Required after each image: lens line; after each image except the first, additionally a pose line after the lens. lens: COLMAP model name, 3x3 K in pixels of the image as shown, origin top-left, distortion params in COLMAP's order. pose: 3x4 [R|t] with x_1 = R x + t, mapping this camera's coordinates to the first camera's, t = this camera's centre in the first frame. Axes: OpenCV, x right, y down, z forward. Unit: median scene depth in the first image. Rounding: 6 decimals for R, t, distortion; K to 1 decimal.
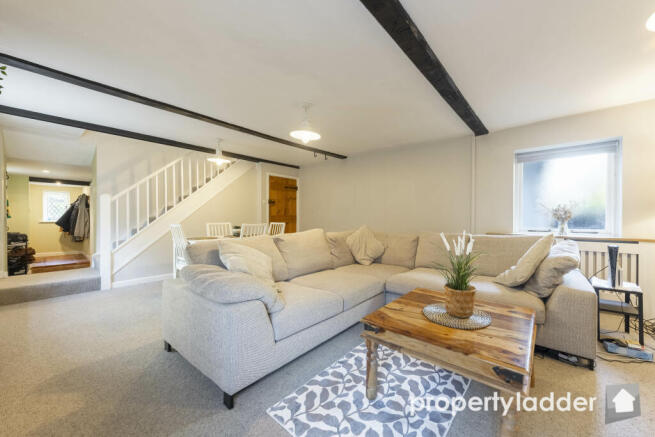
lens RADIAL K [[227.8, 0, 339.6], [0, 227.8, 218.5], [0, 0, 1]] dist [0.003194, -0.001555]
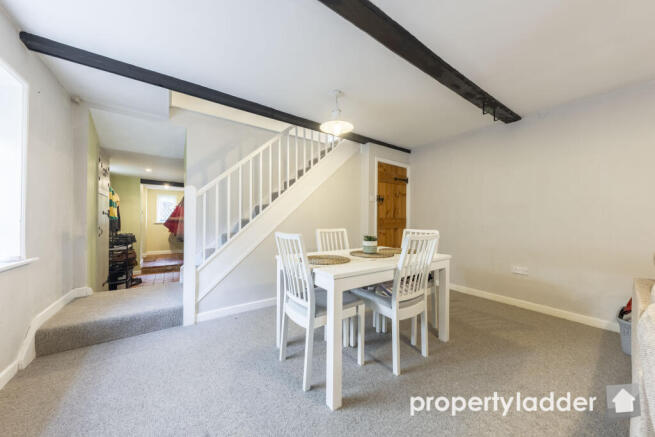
lens RADIAL K [[227.8, 0, 328.1], [0, 227.8, 218.9], [0, 0, 1]] dist [0.003194, -0.001555]
pose [[0.953177, 0.004757, -0.302376, -0.248109], [-0.007708, 0.999934, -0.008567, -0.002032], [0.302315, 0.010497, 0.953150, 0.277224]]
